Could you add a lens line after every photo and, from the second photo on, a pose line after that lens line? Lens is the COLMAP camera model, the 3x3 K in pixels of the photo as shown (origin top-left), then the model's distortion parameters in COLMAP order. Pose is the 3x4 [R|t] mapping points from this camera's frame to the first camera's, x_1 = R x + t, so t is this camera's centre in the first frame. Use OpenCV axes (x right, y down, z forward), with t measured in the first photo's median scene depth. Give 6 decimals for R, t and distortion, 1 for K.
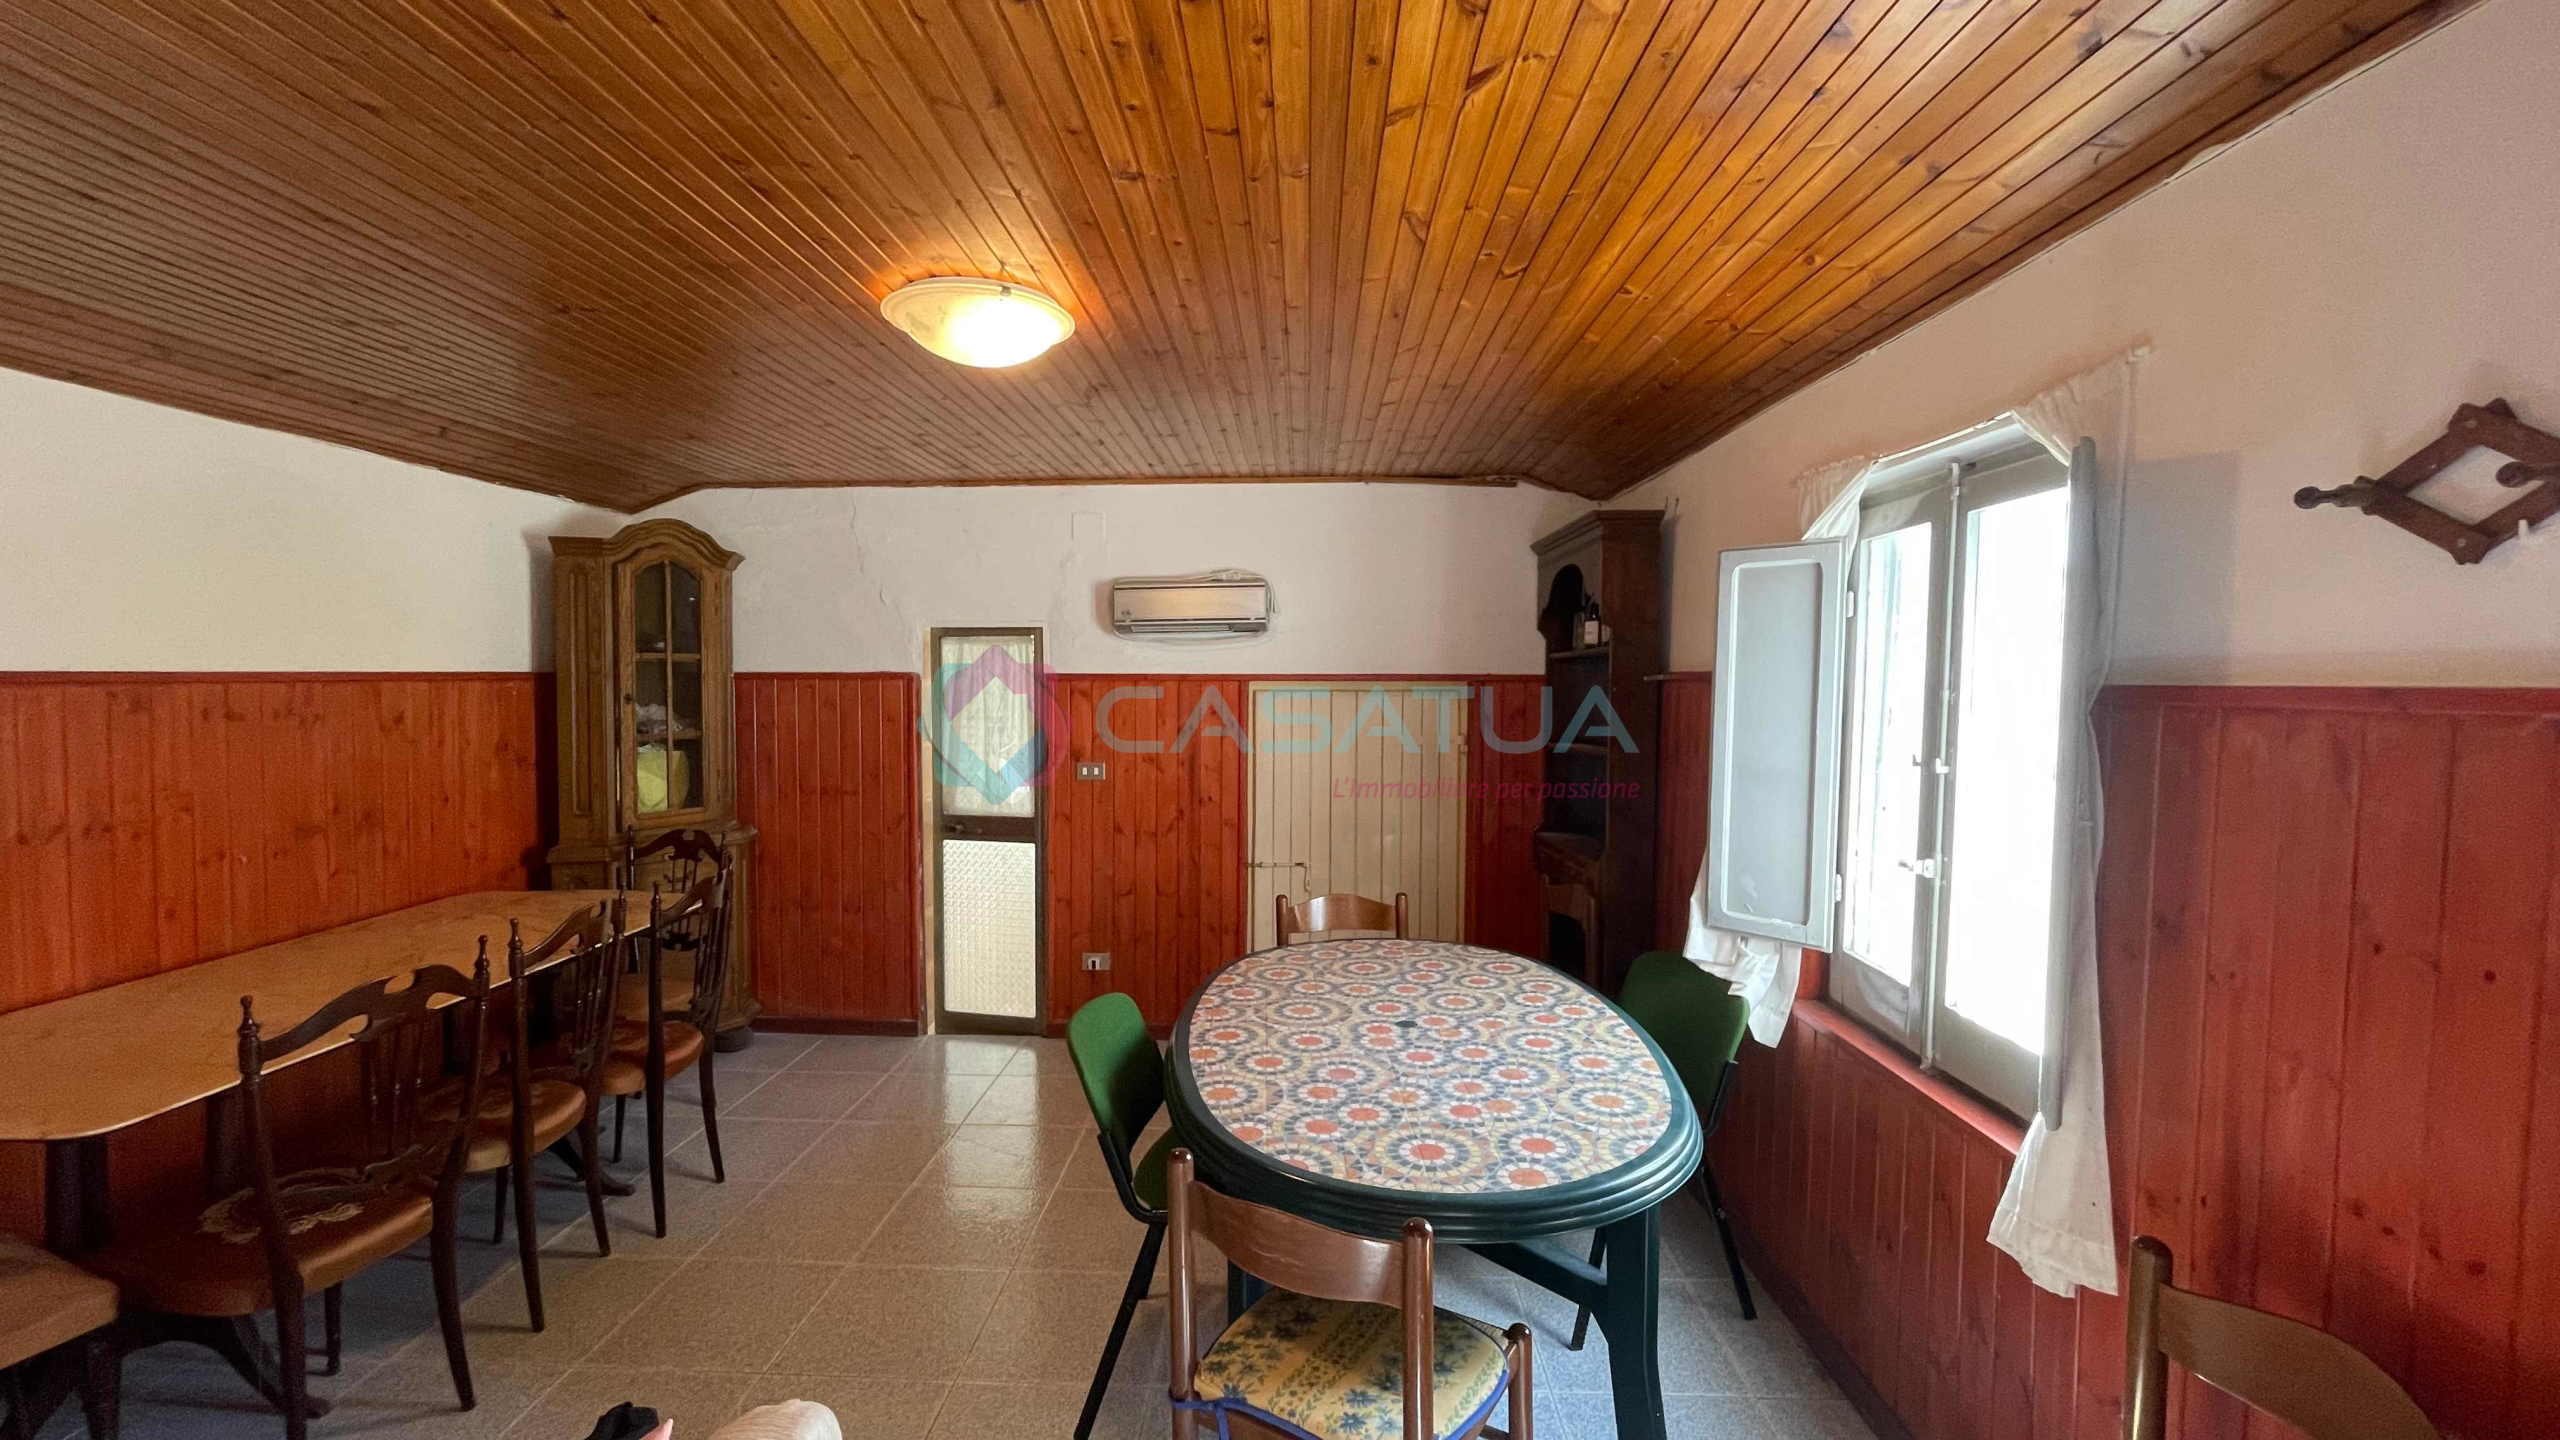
lens RADIAL K [[1043.6, 0, 1273.4], [0, 1043.6, 727.9], [0, 0, 1]] dist [-0.004476, 0.002914]
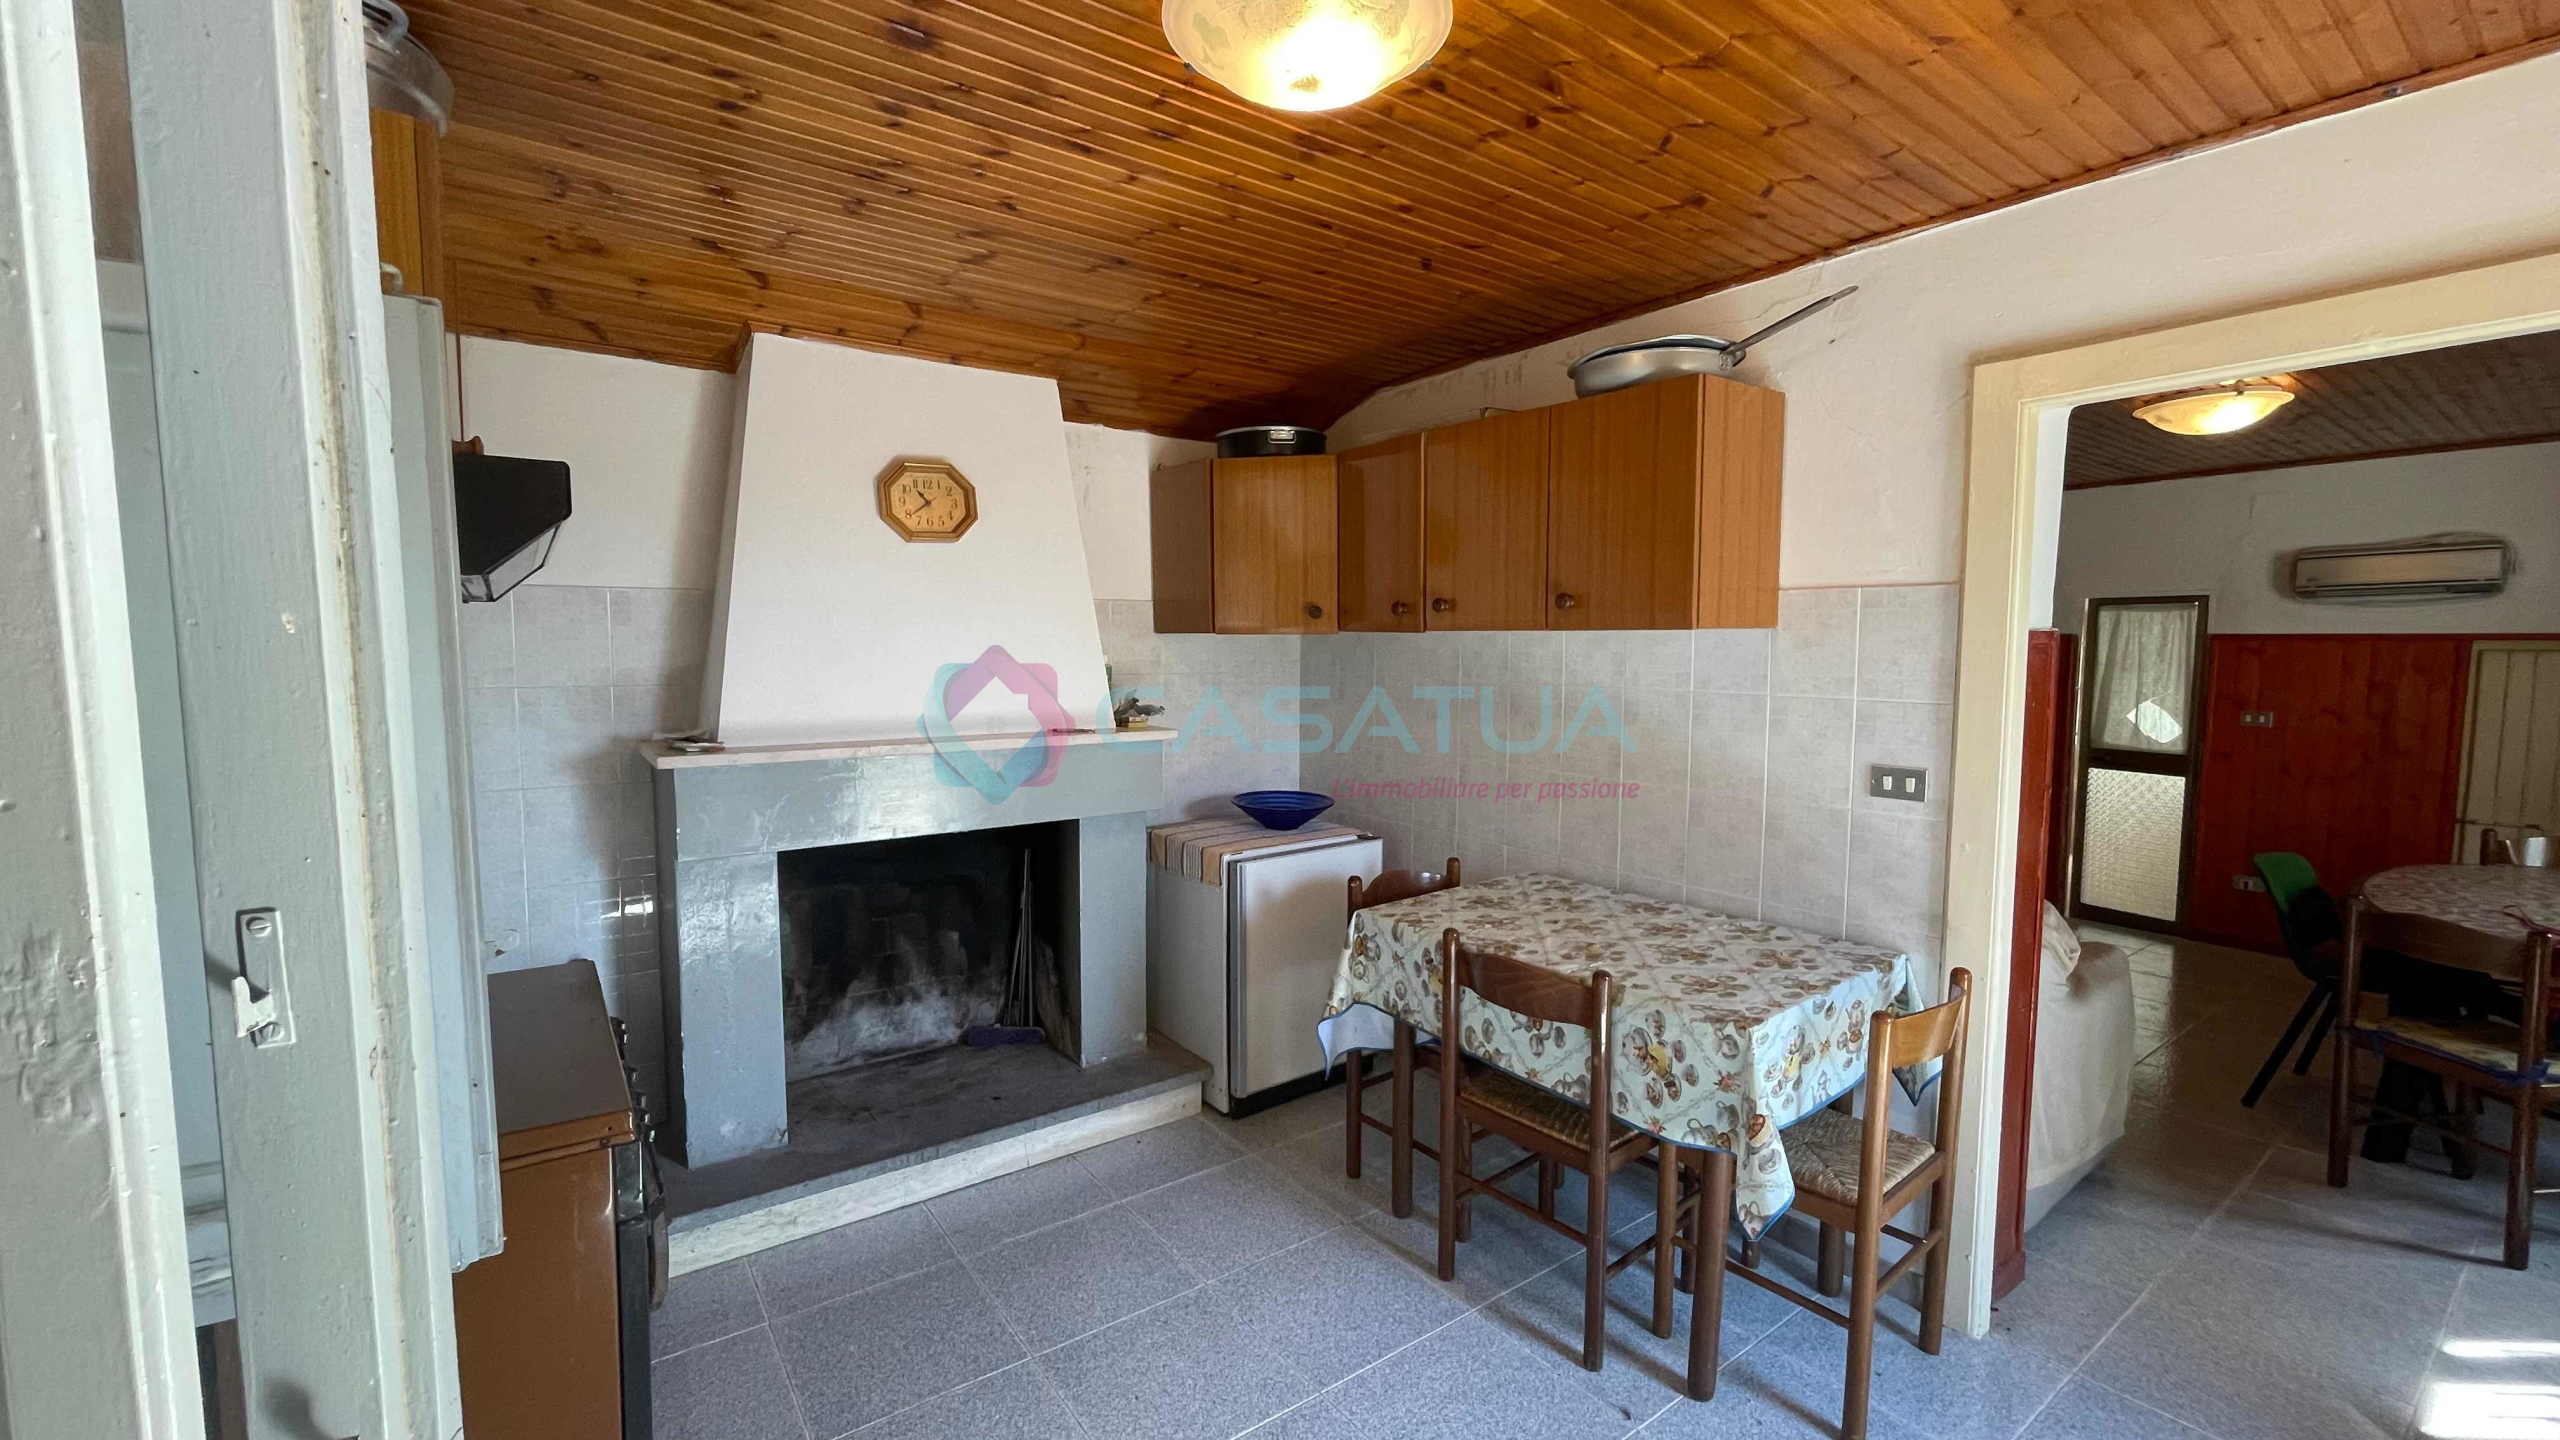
lens RADIAL K [[1043.6, 0, 1249.4], [0, 1043.6, 719.4], [0, 0, 1]] dist [-0.004476, 0.002914]
pose [[0.611353, 0.057640, -0.789256, 0.074289], [-0.036802, 0.998336, 0.044402, 0.043863], [0.790502, 0.001901, 0.612457, -0.803635]]
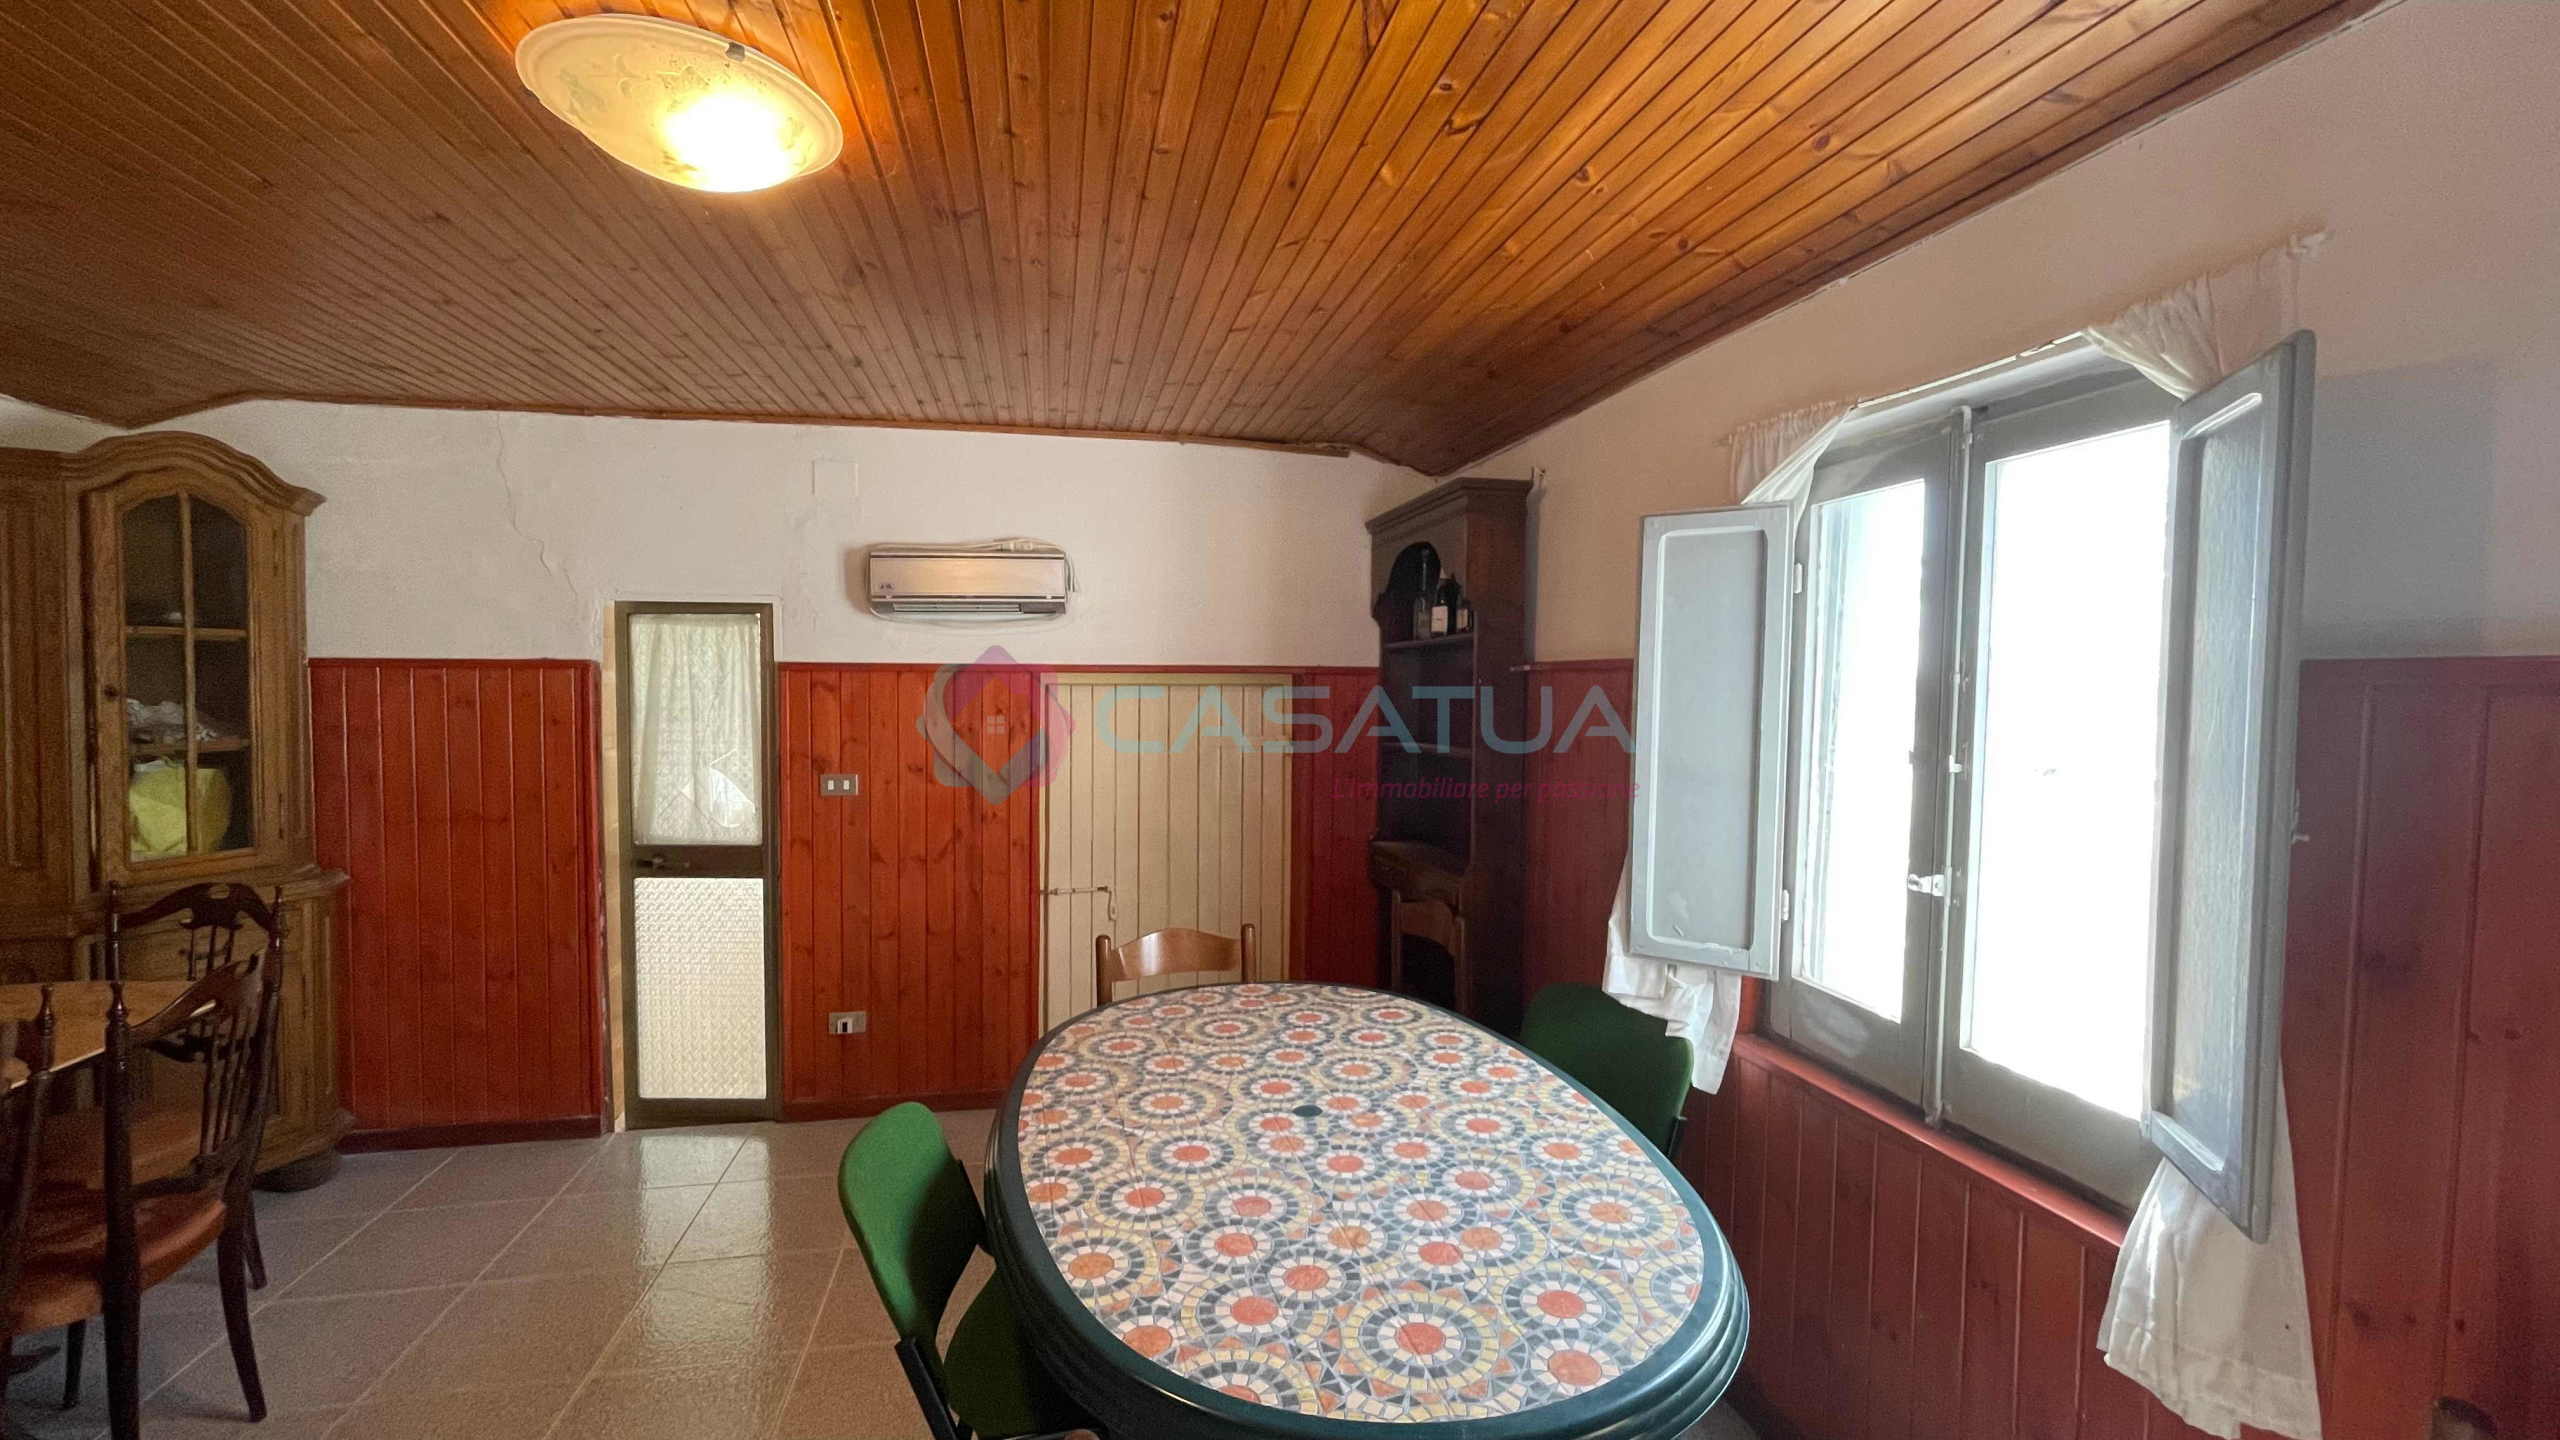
lens RADIAL K [[1043.6, 0, 1274.4], [0, 1043.6, 722.1], [0, 0, 1]] dist [-0.004476, 0.002914]
pose [[0.970592, -0.006695, 0.240637, -0.059316], [0.008635, 0.999938, -0.007008, 0.002395], [-0.240575, 0.008880, 0.970590, 0.194715]]
